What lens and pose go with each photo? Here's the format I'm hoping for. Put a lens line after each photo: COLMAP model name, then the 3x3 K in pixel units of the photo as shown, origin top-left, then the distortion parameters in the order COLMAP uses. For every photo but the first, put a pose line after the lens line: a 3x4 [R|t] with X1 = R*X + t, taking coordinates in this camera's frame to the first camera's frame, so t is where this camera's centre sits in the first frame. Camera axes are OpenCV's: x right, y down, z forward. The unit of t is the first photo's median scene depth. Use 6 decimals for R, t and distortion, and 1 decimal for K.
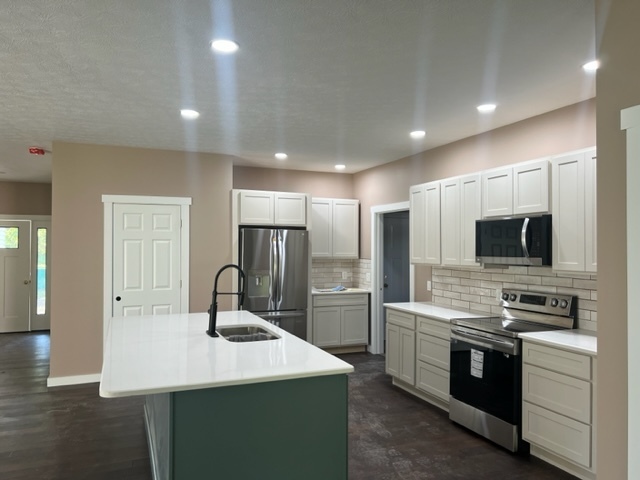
lens RADIAL K [[486.6, 0, 320.0], [0, 486.6, 240.0], [0, 0, 1]] dist [0.106232, -0.140569]
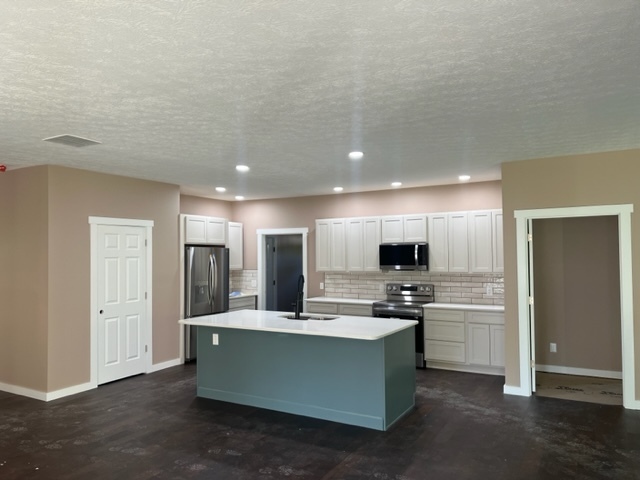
lens RADIAL K [[486.6, 0, 320.0], [0, 486.6, 240.0], [0, 0, 1]] dist [0.106232, -0.140569]
pose [[0.784024, 0.010424, 0.620643, -0.730483], [0.001005, 0.999836, -0.018062, -0.020594], [-0.620730, 0.014785, 0.783885, -0.169682]]
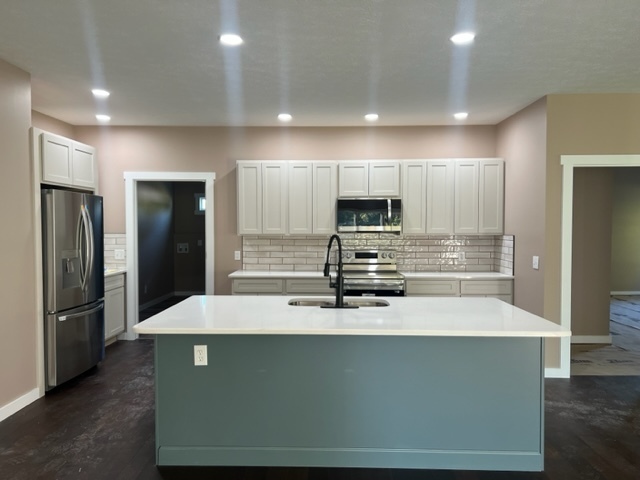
lens RADIAL K [[486.6, 0, 320.0], [0, 486.6, 240.0], [0, 0, 1]] dist [0.106232, -0.140569]
pose [[0.392017, -0.032404, 0.919387, -0.712364], [-0.013370, 0.999073, 0.040913, 0.014436], [-0.919861, -0.028331, 0.391220, 0.432852]]
